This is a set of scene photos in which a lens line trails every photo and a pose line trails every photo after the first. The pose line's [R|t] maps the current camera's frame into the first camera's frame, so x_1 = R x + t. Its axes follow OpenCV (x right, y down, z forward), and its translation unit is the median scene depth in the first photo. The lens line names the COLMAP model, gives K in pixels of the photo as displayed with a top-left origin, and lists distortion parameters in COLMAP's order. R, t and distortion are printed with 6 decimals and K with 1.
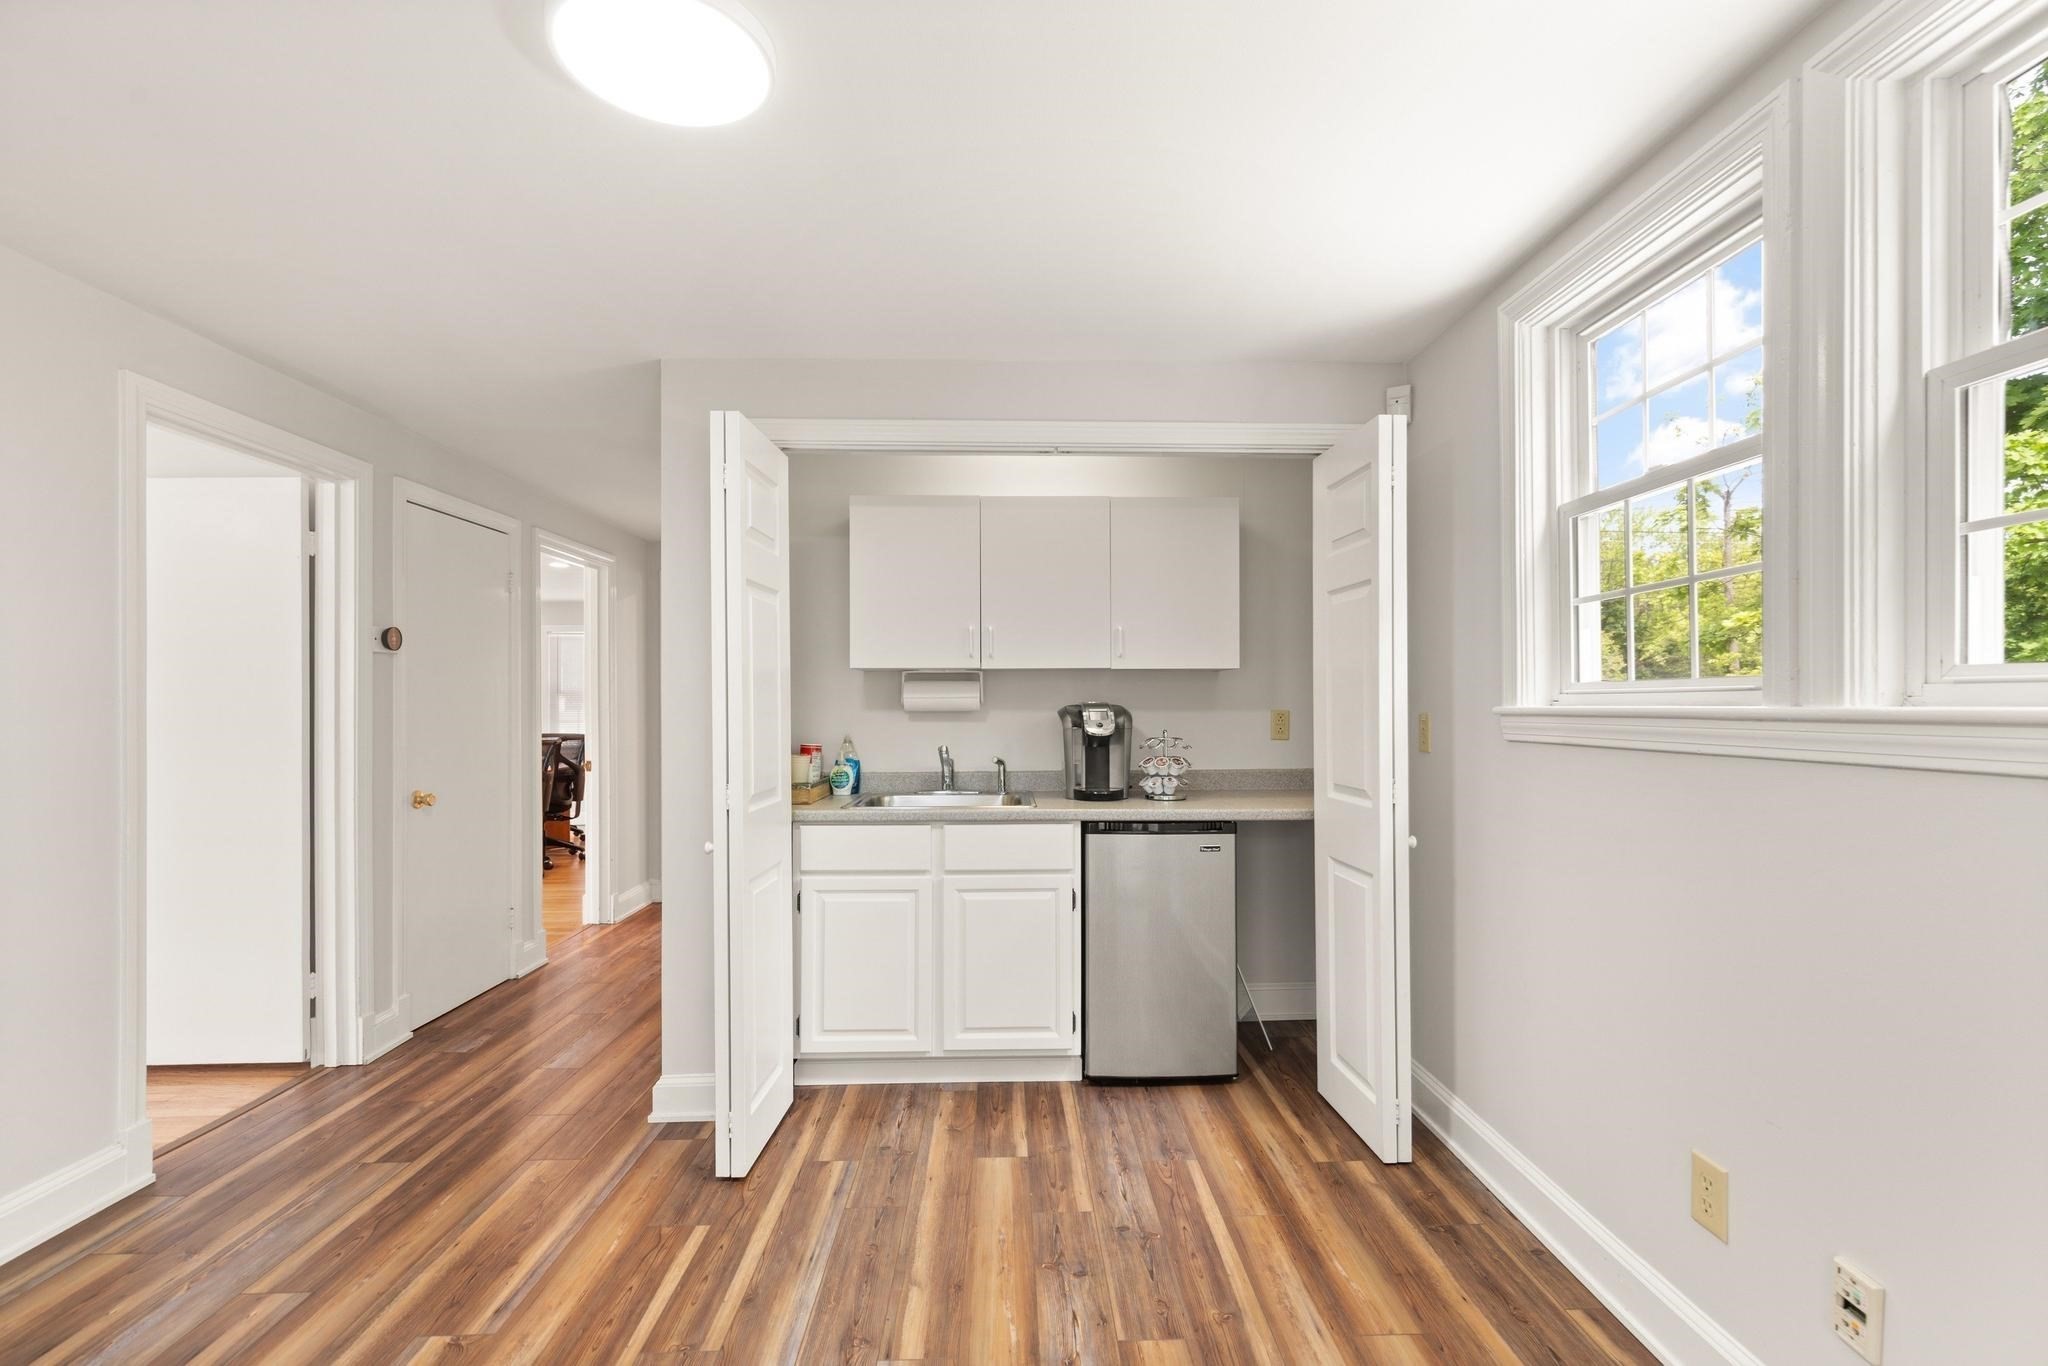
lens RADIAL K [[945.8, 0, 1048.4], [0, 945.8, 697.5], [0, 0, 1]] dist [0.007895, -0.000875]
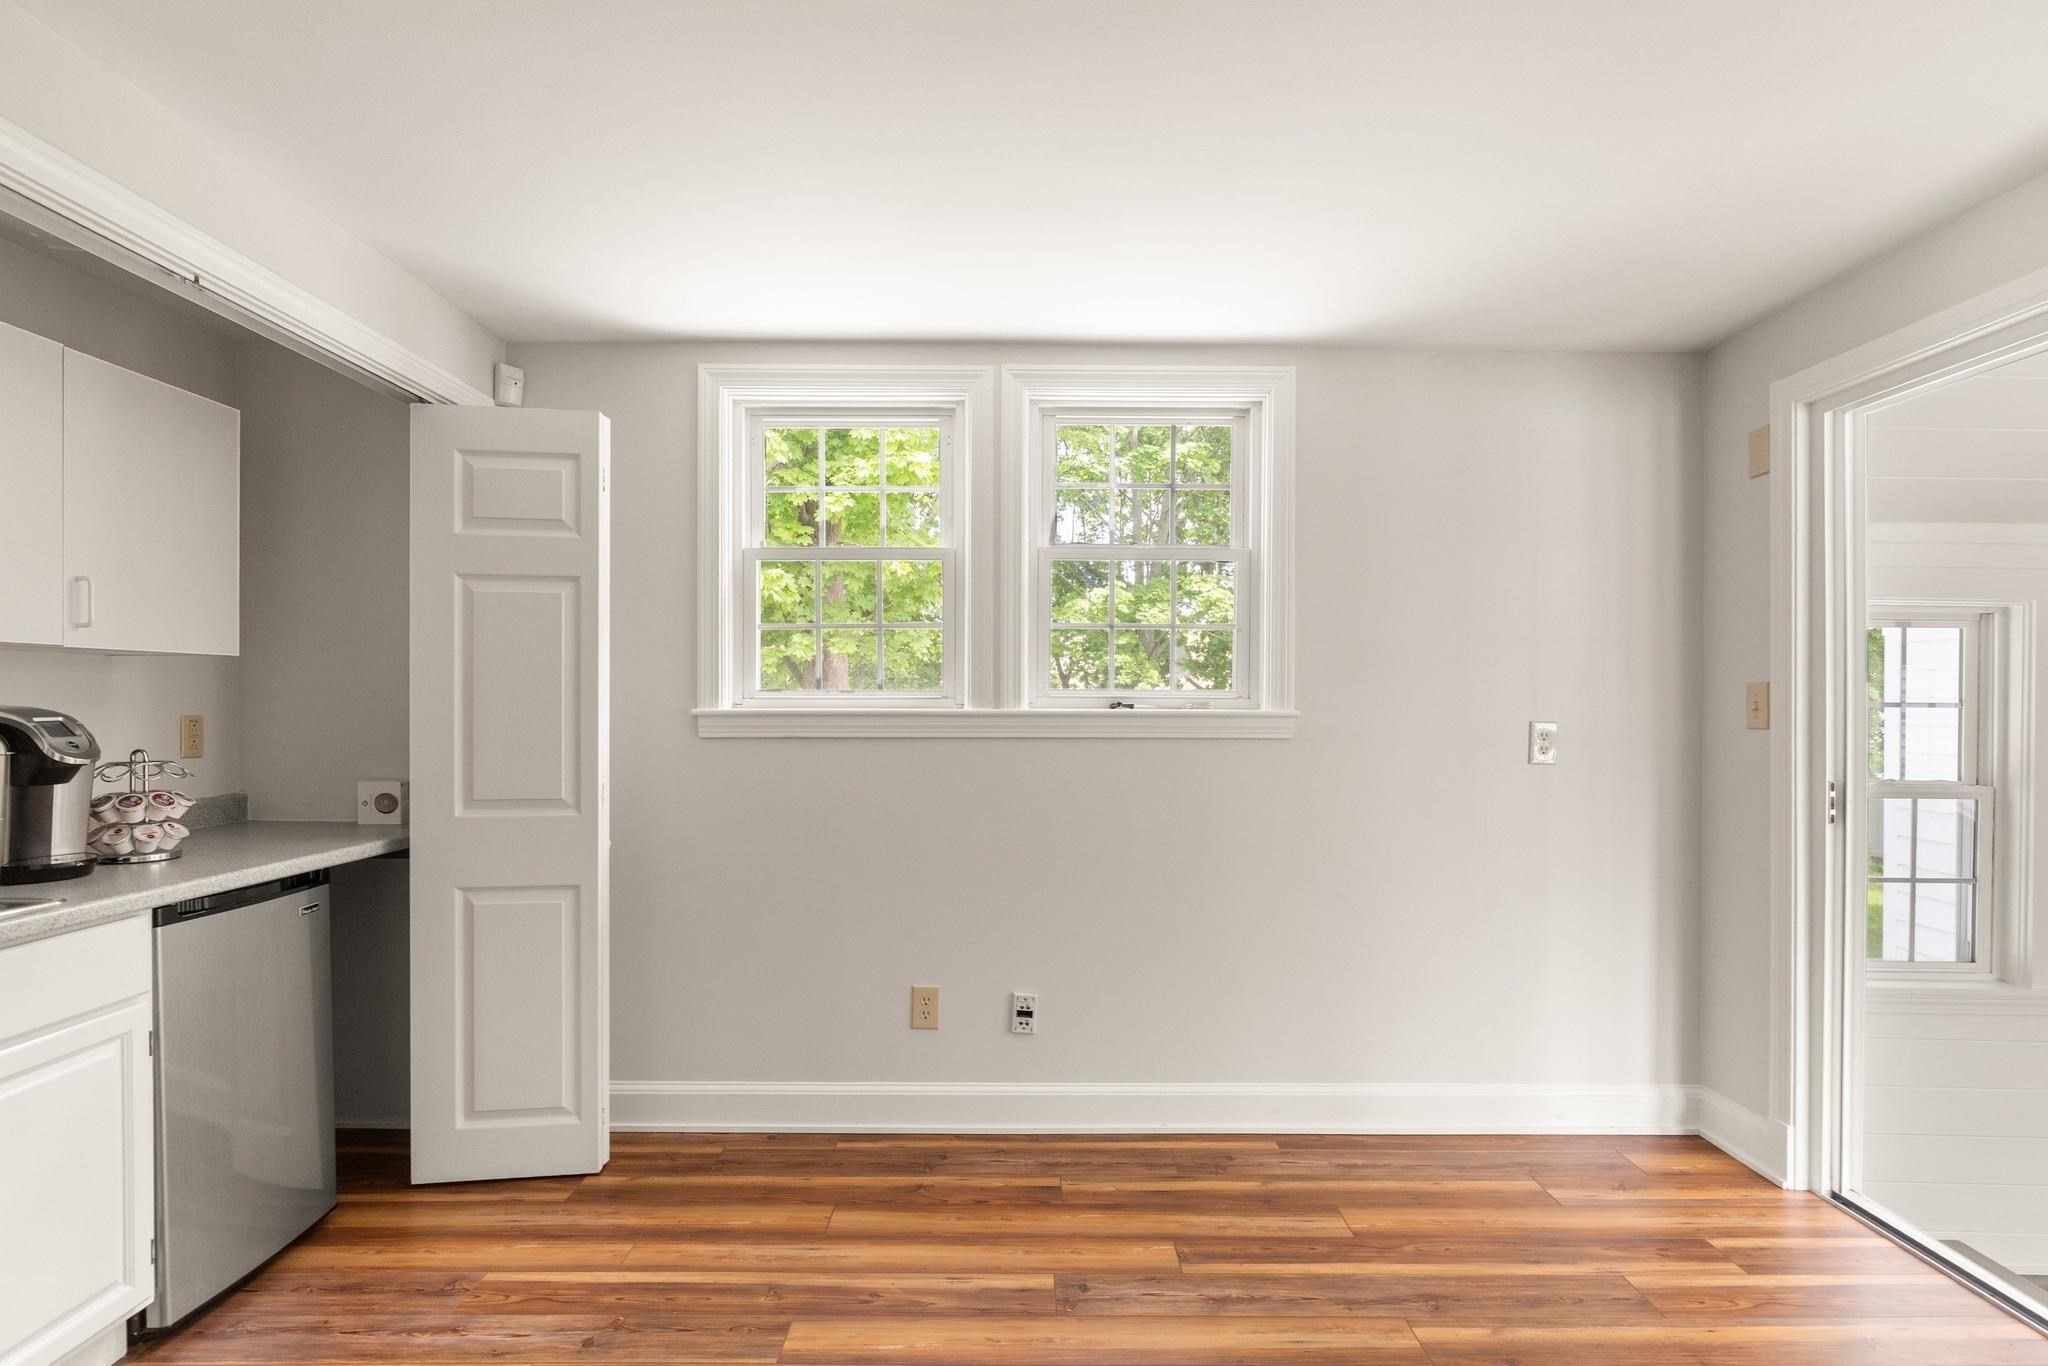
lens RADIAL K [[1003.6, 0, 1027.7], [0, 1003.6, 705.9], [0, 0, 1]] dist [0.000459, -0.000531]
pose [[0.030978, -0.000508, 0.999520, -0.768822], [-0.006598, 0.999978, 0.000712, 0.002244], [-0.999498, -0.006617, 0.030974, 0.582408]]
